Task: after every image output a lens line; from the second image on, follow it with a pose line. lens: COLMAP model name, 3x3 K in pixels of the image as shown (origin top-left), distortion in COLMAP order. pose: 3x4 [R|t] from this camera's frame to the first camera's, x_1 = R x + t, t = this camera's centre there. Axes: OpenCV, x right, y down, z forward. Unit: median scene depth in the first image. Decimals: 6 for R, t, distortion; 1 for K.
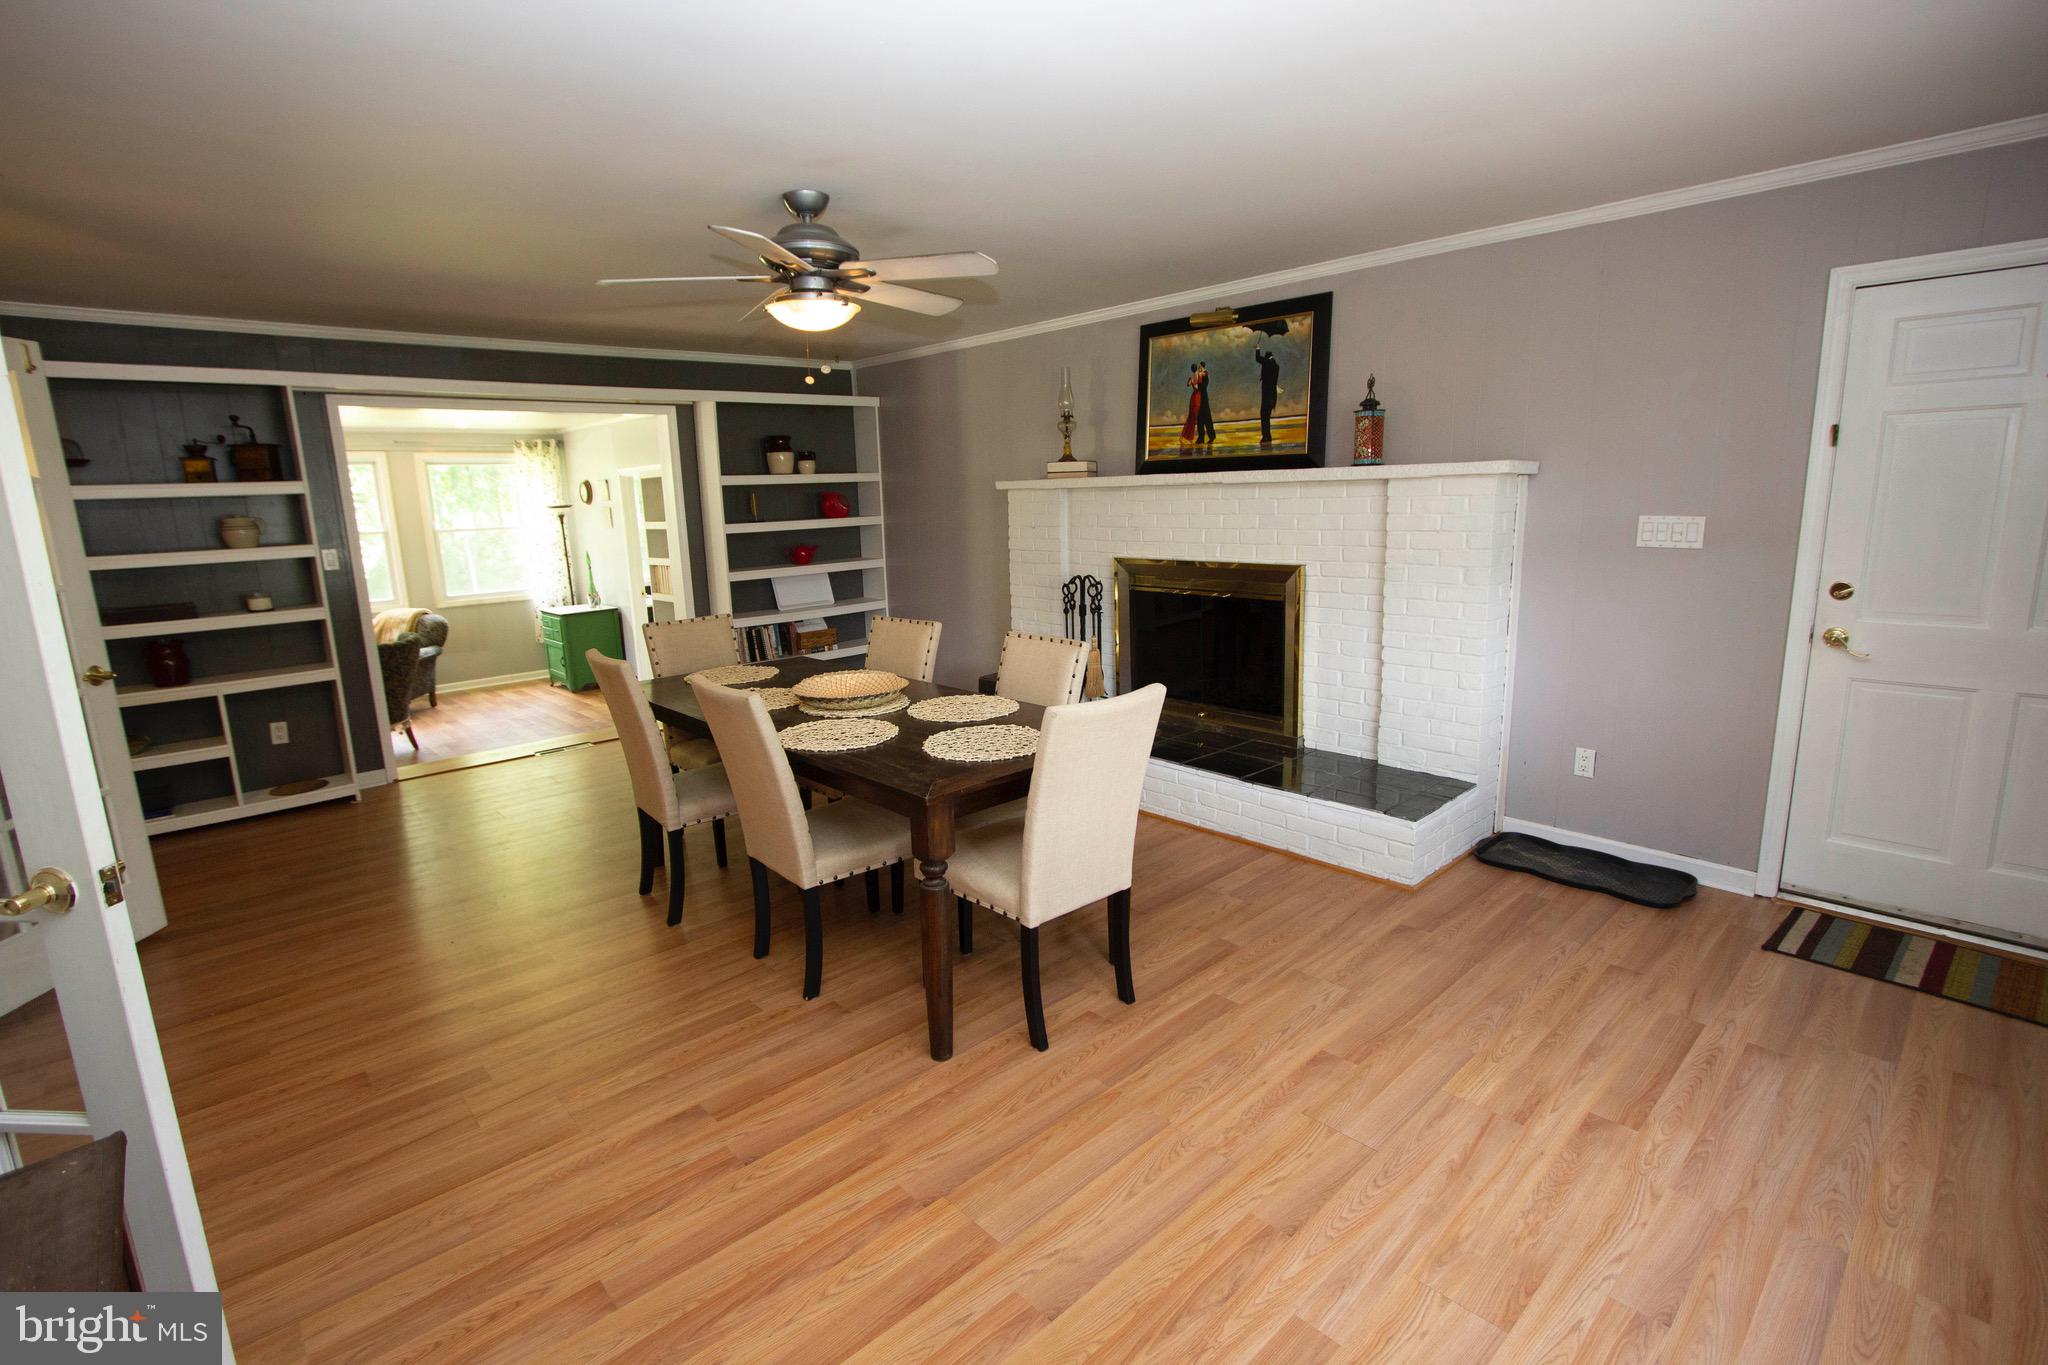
lens RADIAL K [[953.3, 0, 1005.3], [0, 953.3, 675.4], [0, 0, 1]] dist [-0.020196, 0.001648]
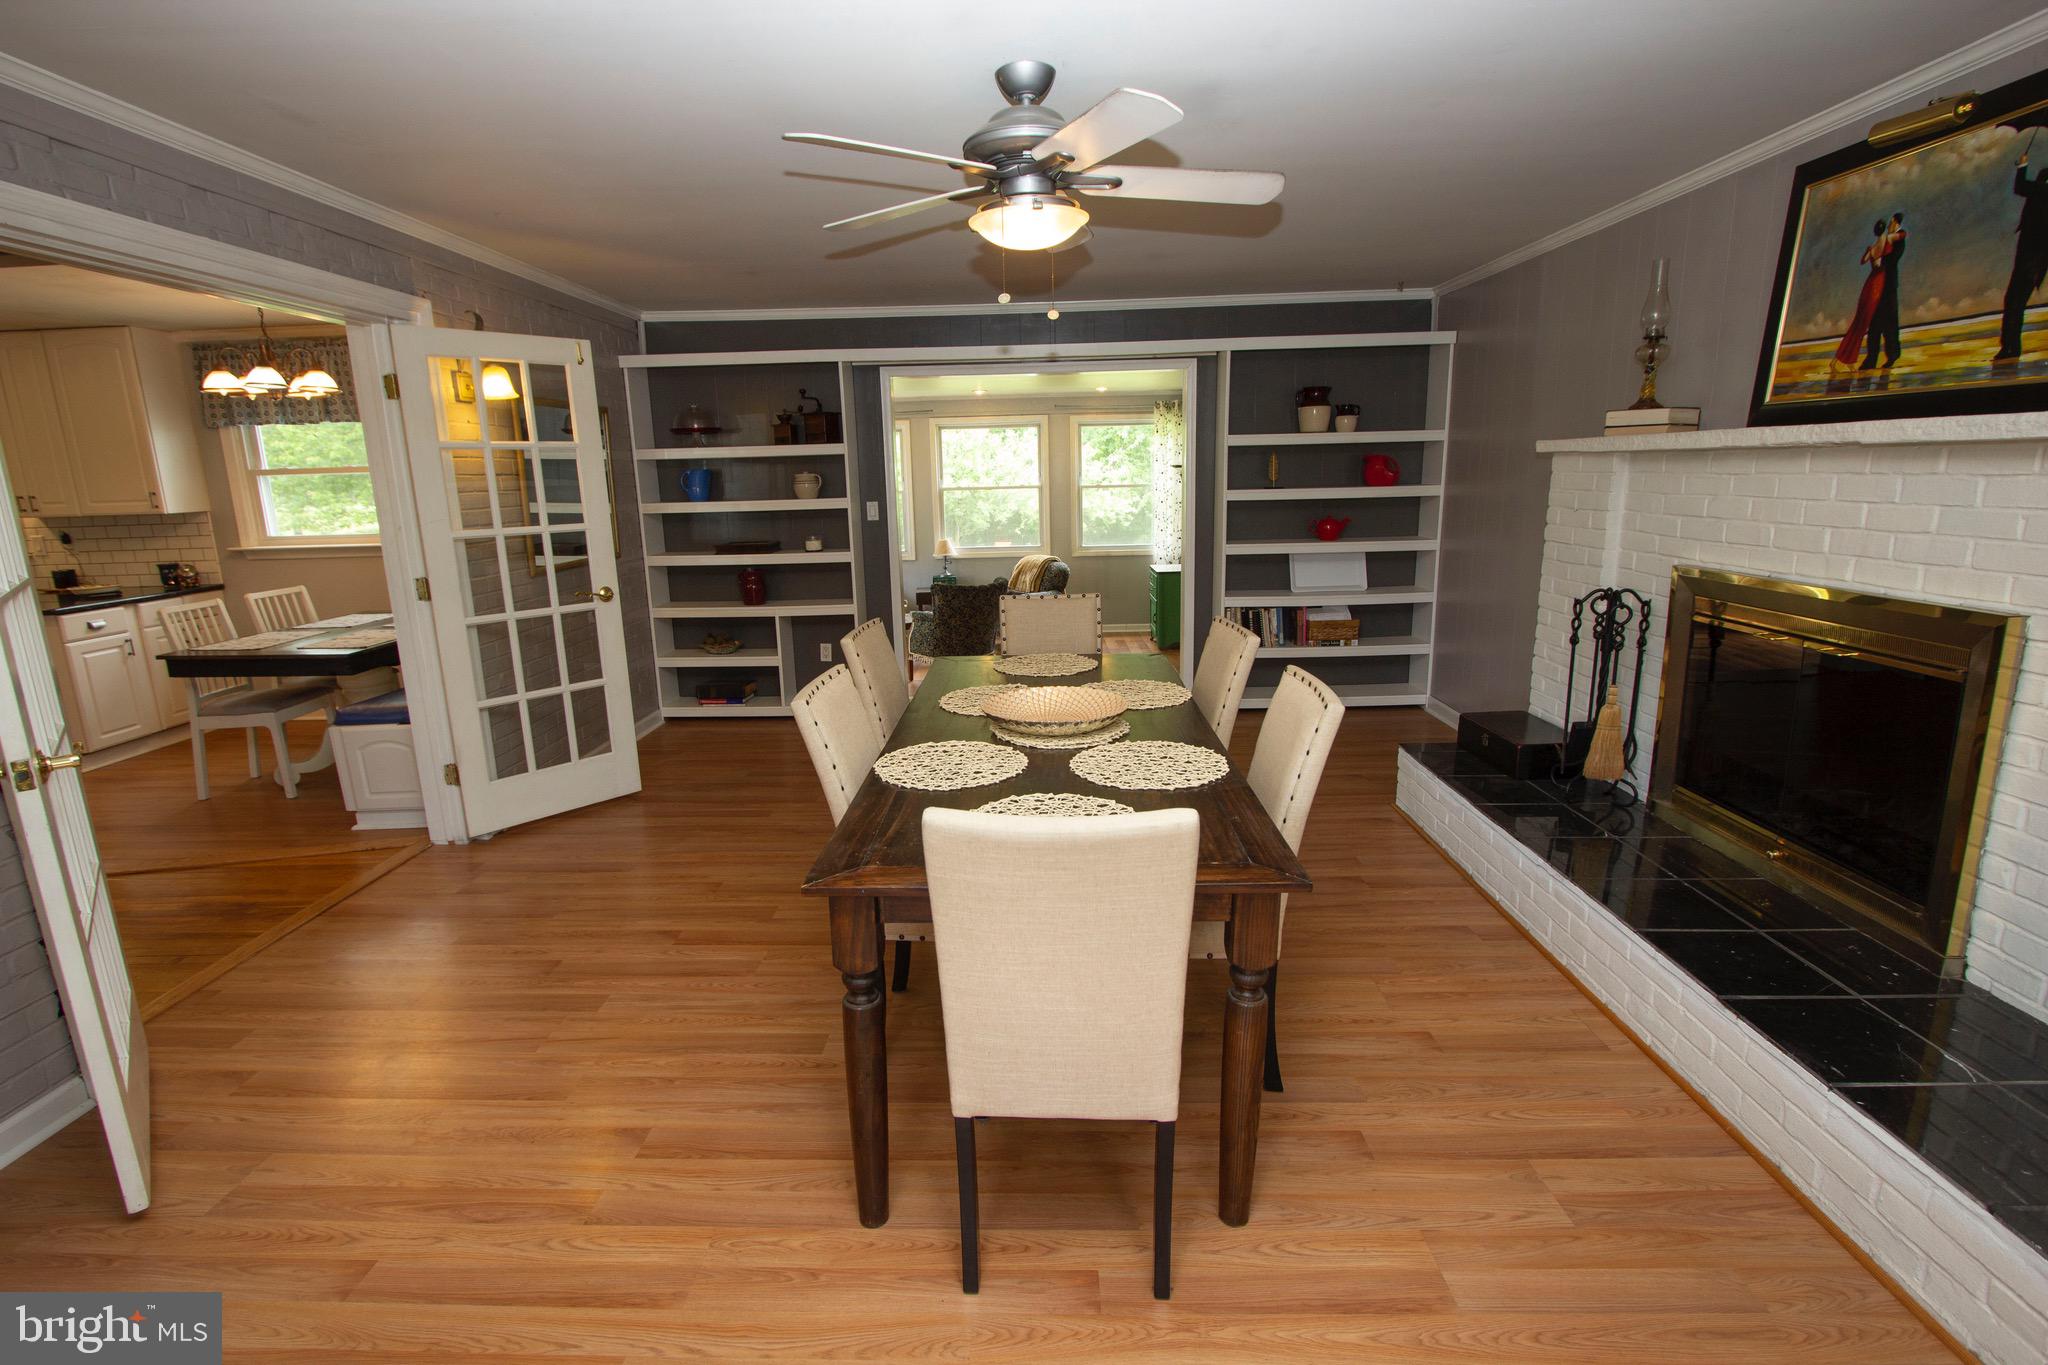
lens RADIAL K [[947.3, 0, 1012.2], [0, 947.3, 678.0], [0, 0, 1]] dist [-0.020539, 0.003215]
pose [[0.719662, 0.161419, -0.675301, 0.247165], [-0.130157, 0.986722, 0.097151, -0.059786], [0.682016, 0.017980, 0.731116, 0.290053]]
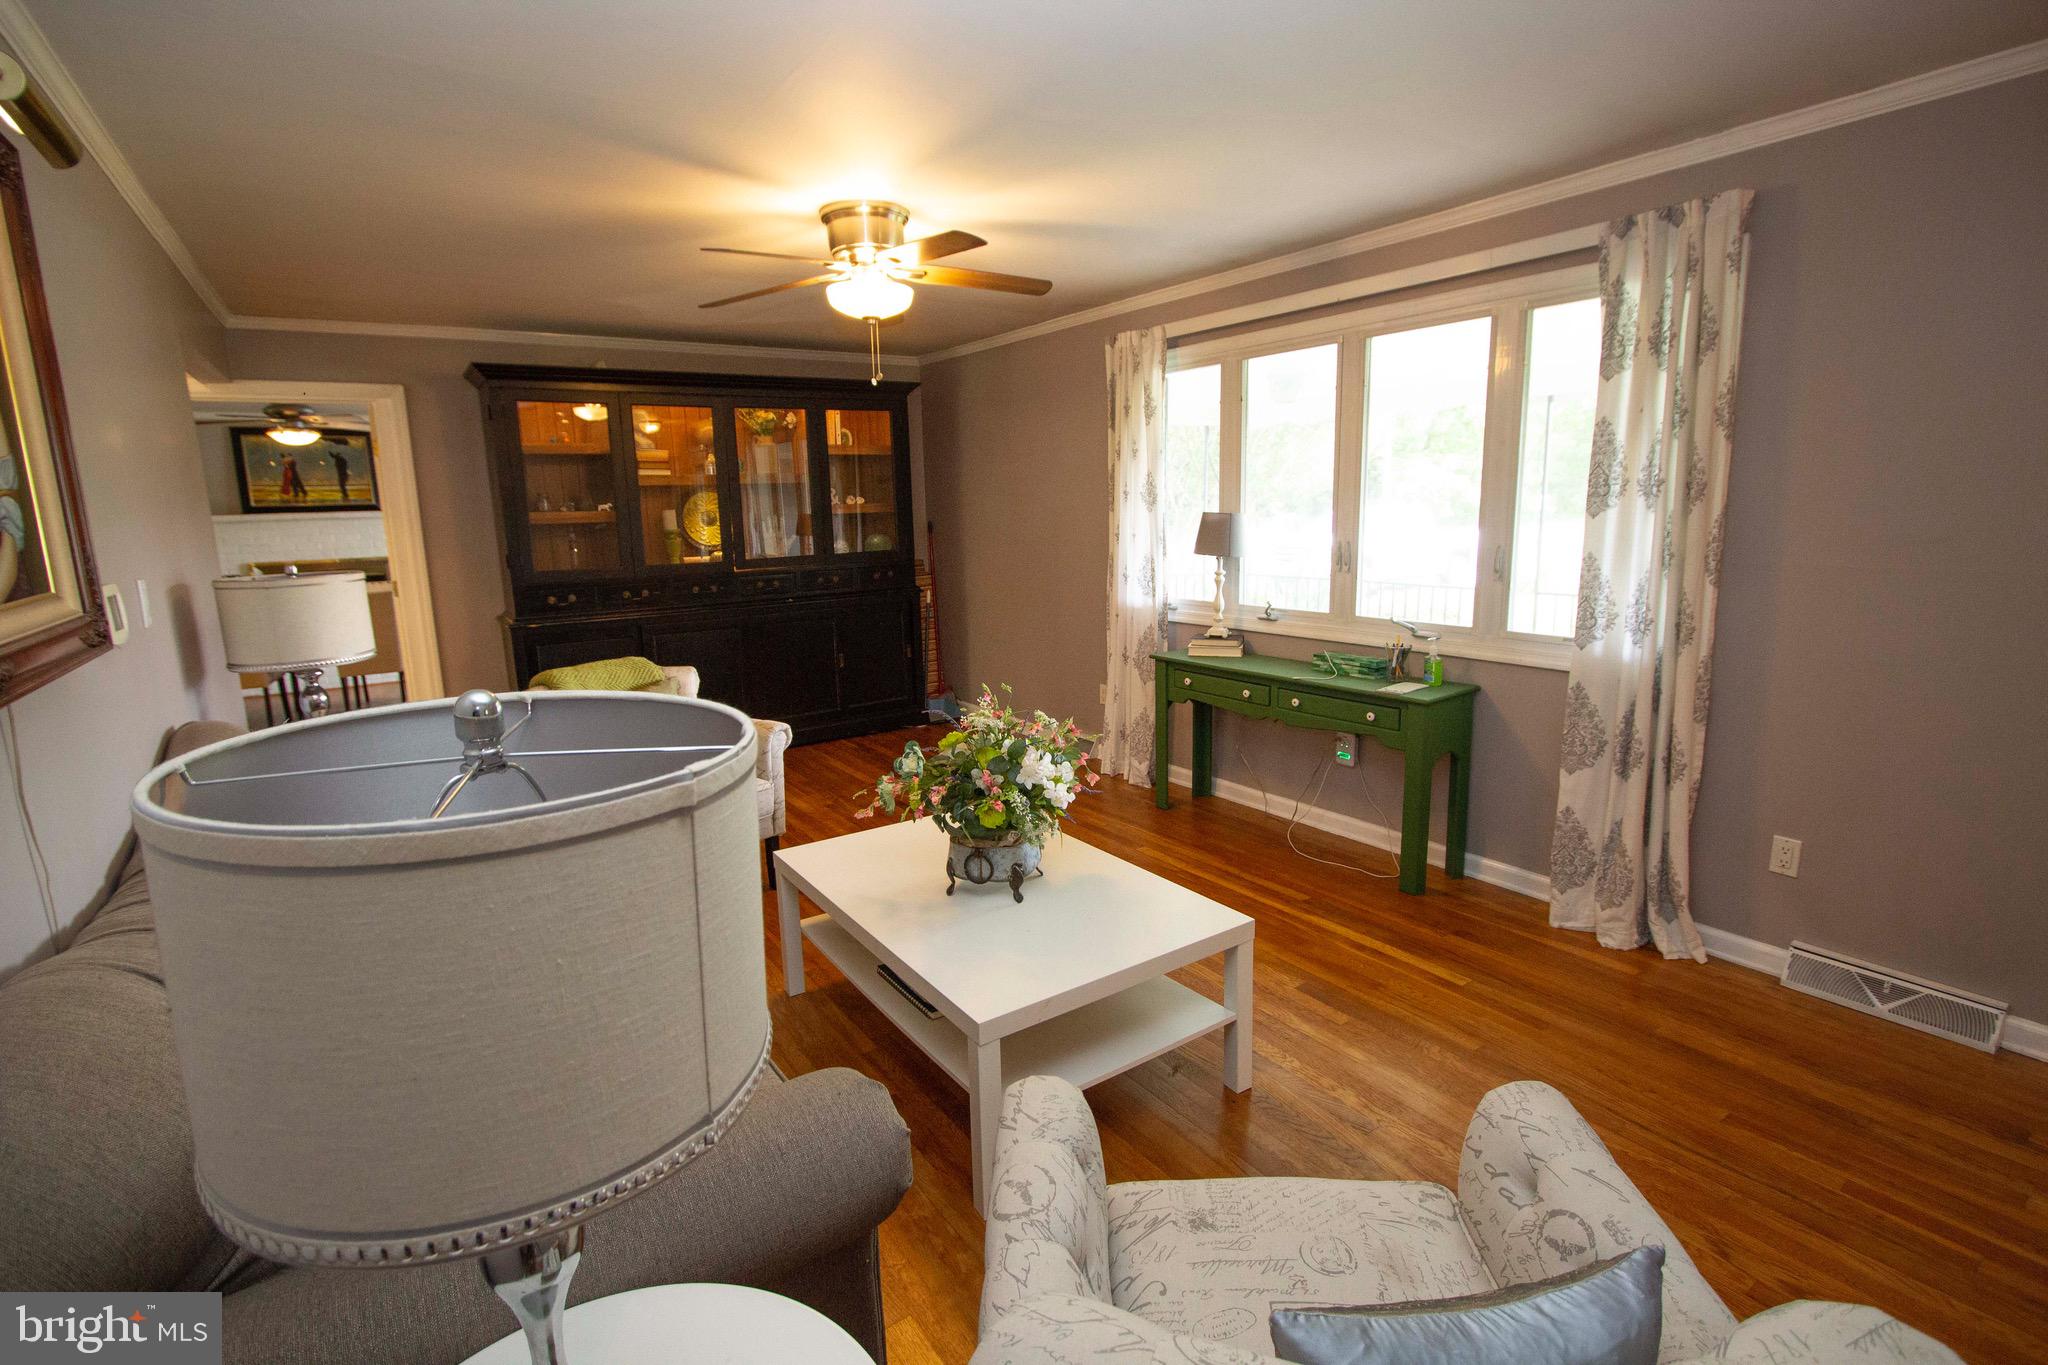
lens RADIAL K [[947.3, 0, 1012.2], [0, 947.3, 678.0], [0, 0, 1]] dist [-0.020539, 0.003215]
pose [[0.150888, -0.153053, 0.976631, -1.436154], [0.210789, 0.970203, 0.119479, 0.172737], [-0.965816, 0.187835, 0.178654, -0.600940]]
